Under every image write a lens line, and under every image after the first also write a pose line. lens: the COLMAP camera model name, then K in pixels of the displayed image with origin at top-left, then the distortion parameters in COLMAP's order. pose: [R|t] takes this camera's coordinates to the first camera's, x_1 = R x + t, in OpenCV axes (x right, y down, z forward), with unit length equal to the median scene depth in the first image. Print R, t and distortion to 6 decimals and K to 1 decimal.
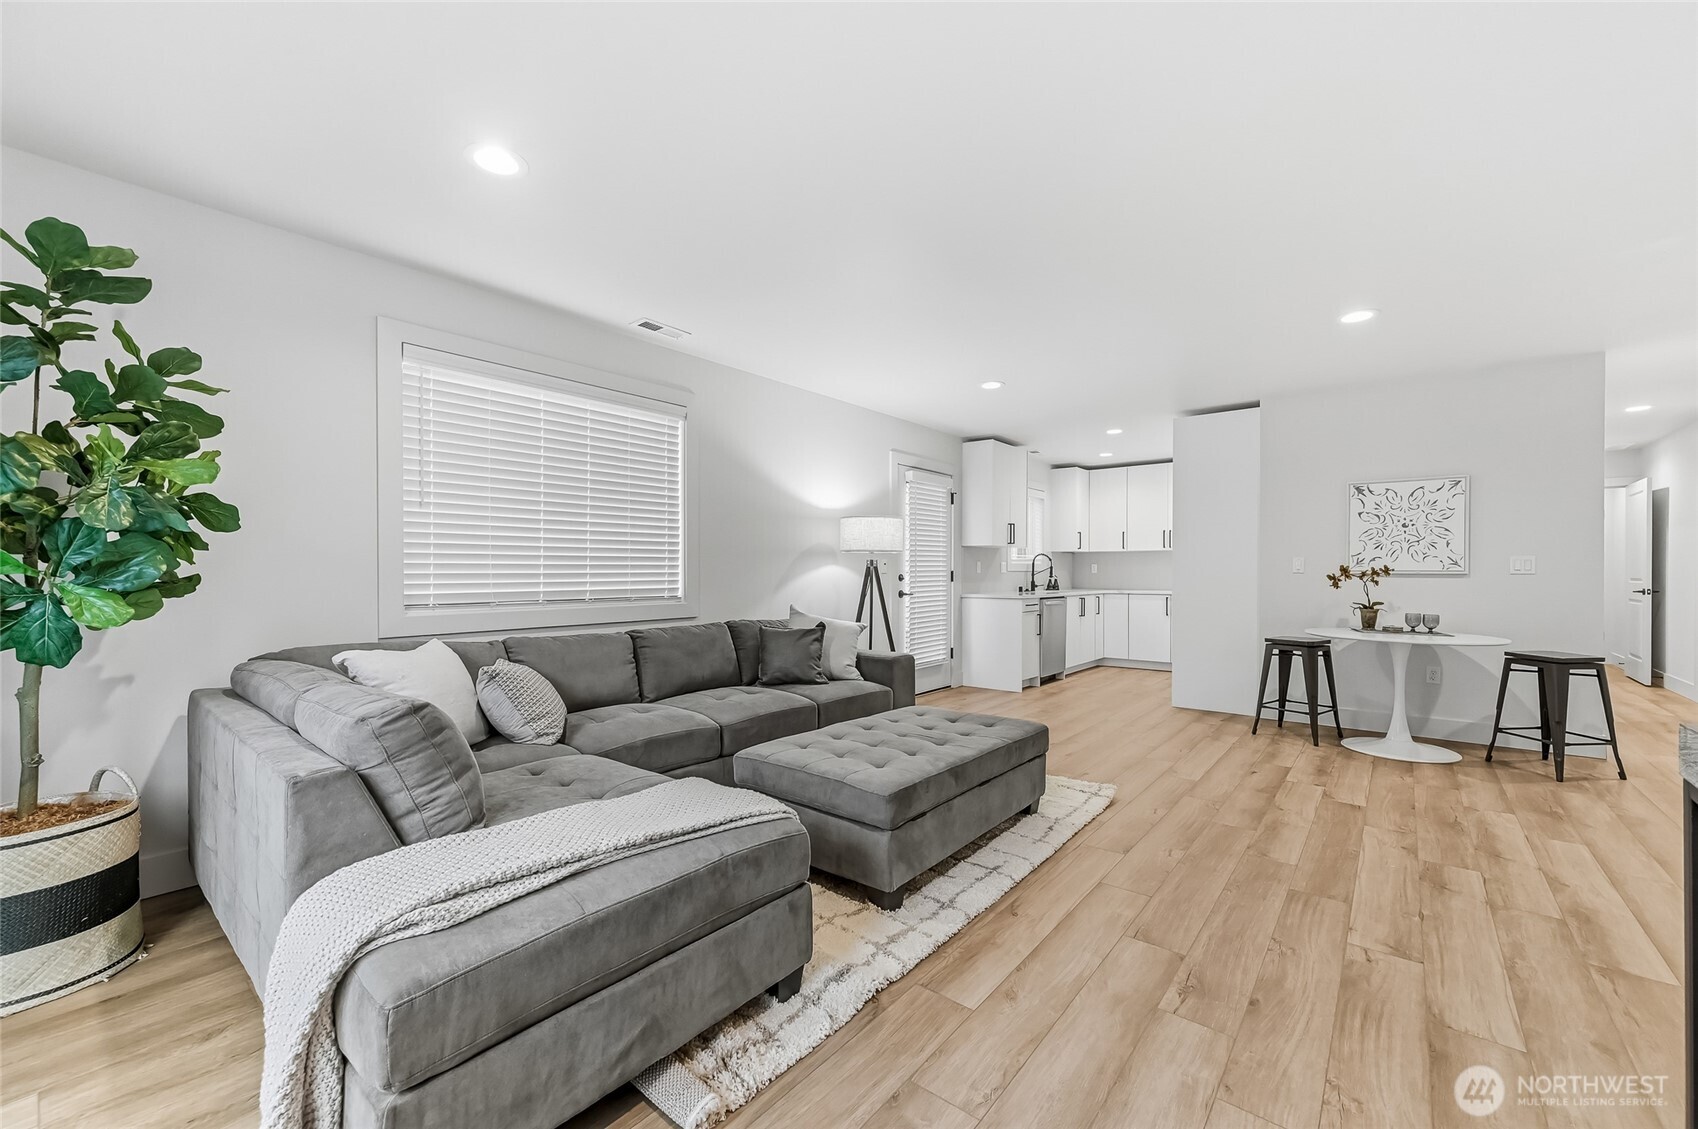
lens RADIAL K [[675.9, 0, 847.8], [0, 675.9, 572.3], [0, 0, 1]] dist [0.000468, 0.000008]
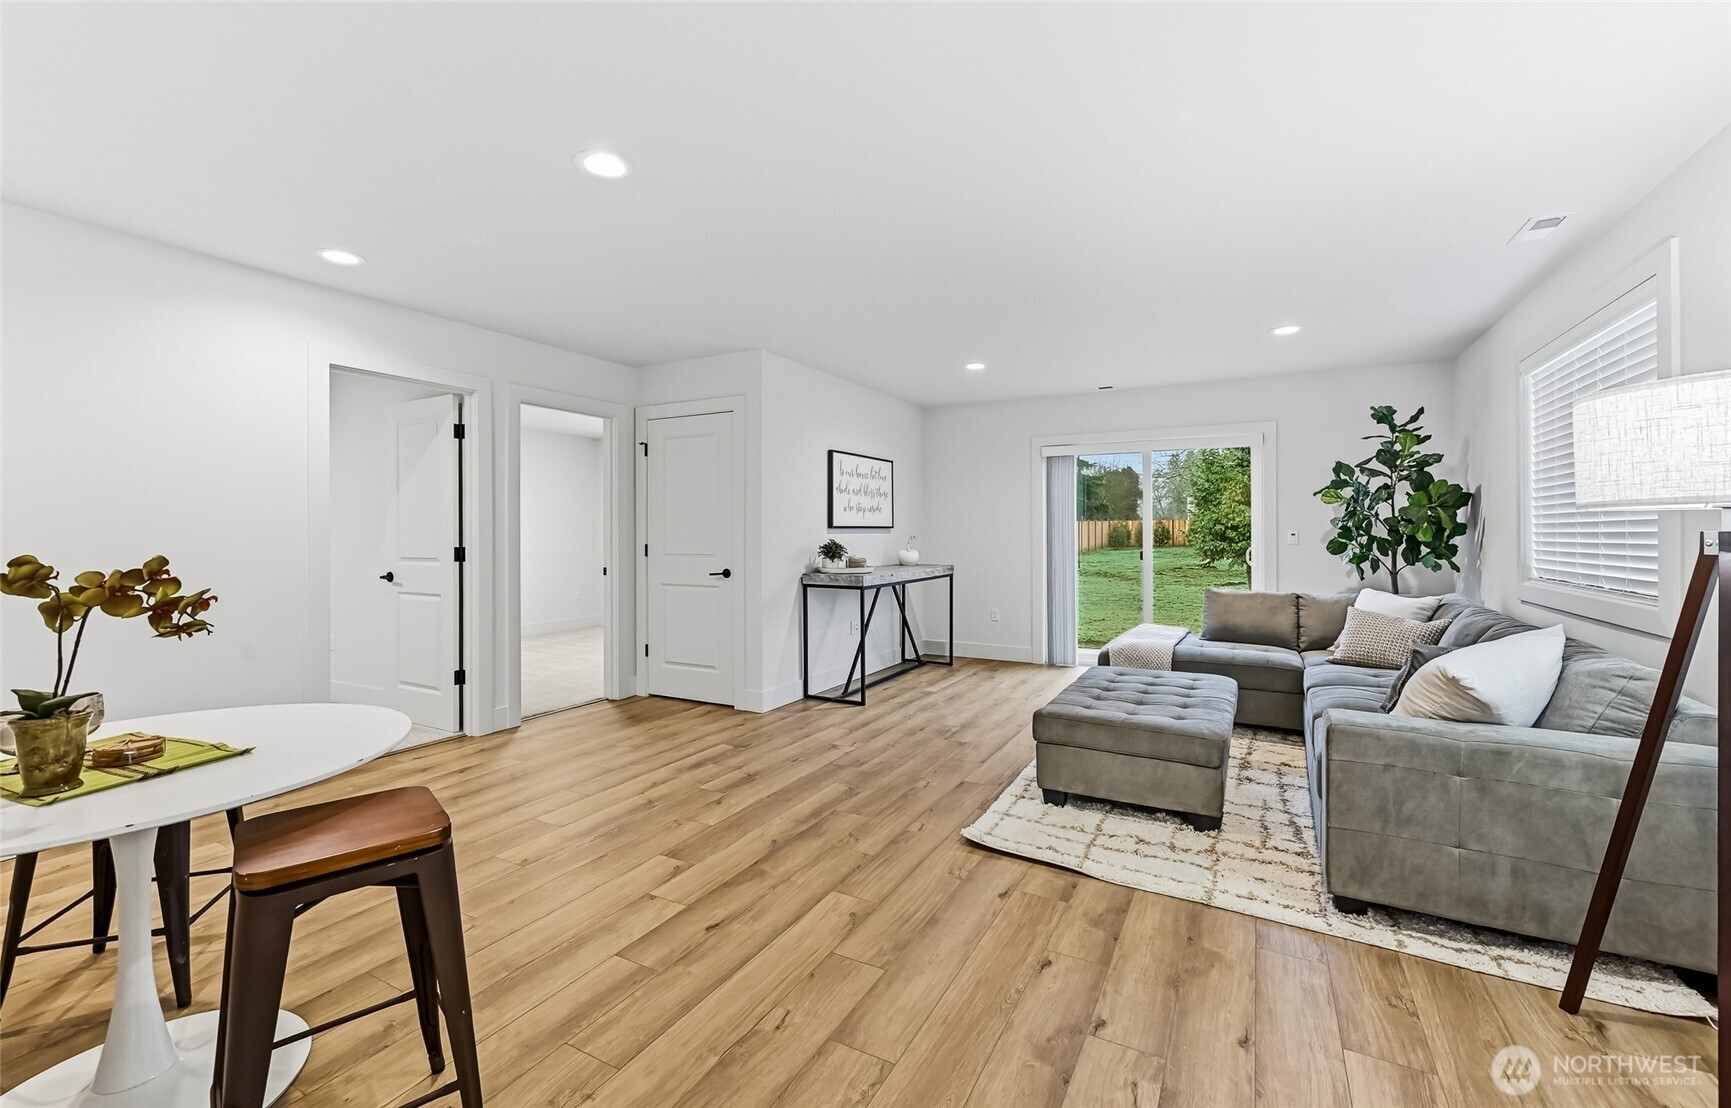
lens RADIAL K [[718.1, 0, 888.7], [0, 718.1, 531.0], [0, 0, 1]] dist [0.000043, 0.000030]
pose [[-0.976262, 0.000262, -0.216592, 0.759571], [-0.000045, 0.999999, 0.001408, -0.032184], [0.216593, 0.001385, -0.976261, 2.066292]]
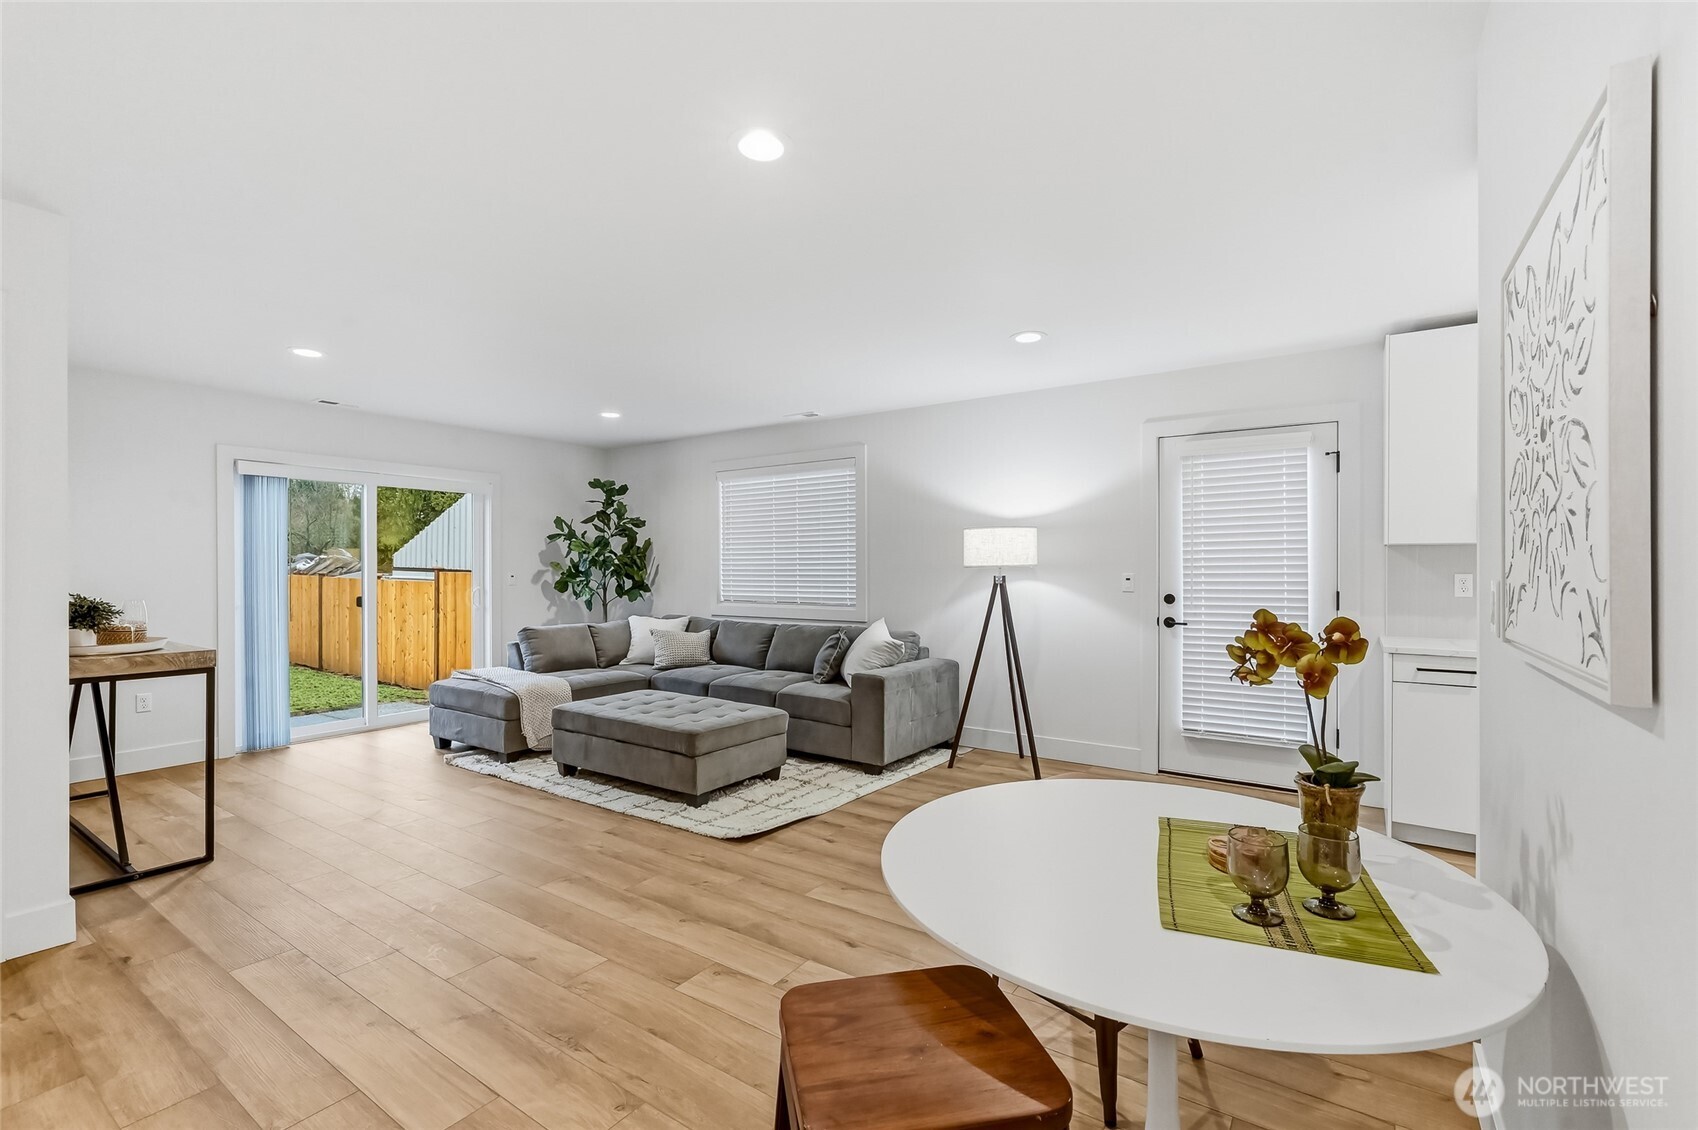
lens RADIAL K [[726.2, 0, 849.0], [0, 726.2, 565.0], [0, 0, 1]] dist [0.000102, 0.000015]
pose [[0.090107, -0.004973, -0.995920, 1.602600], [-0.002047, 0.999984, -0.005179, -0.044853], [0.995930, 0.002505, 0.090096, 1.215468]]
